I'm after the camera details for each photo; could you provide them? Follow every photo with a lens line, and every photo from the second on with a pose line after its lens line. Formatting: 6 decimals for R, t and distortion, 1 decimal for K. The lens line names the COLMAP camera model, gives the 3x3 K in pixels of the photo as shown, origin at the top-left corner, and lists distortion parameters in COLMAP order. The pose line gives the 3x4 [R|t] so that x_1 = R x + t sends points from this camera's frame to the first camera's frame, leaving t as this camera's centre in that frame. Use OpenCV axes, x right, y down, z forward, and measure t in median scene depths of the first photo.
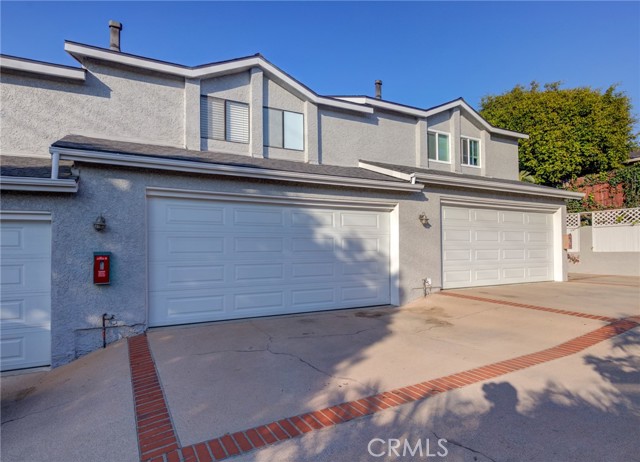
lens RADIAL K [[370.5, 0, 320.3], [0, 370.5, 237.7], [0, 0, 1]] dist [-0.017393, 0.004718]
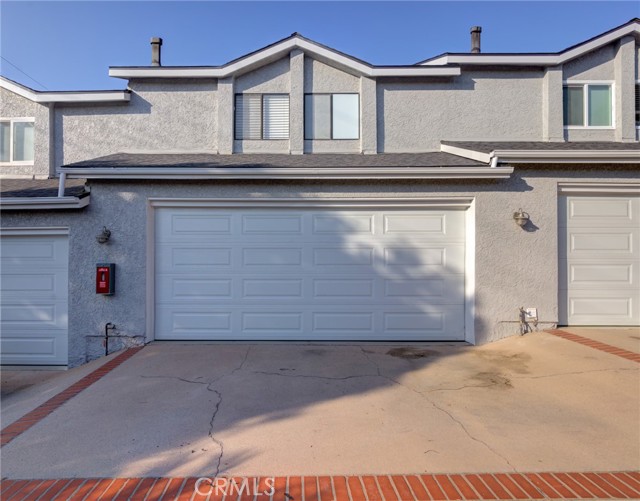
lens RADIAL K [[403.5, 0, 319.1], [0, 403.5, 245.7], [0, 0, 1]] dist [-0.014955, 0.003609]
pose [[0.875293, -0.004531, -0.483572, 0.365265], [0.008803, 0.999940, 0.006563, -0.010329], [0.483513, -0.010001, 0.875280, 0.223502]]
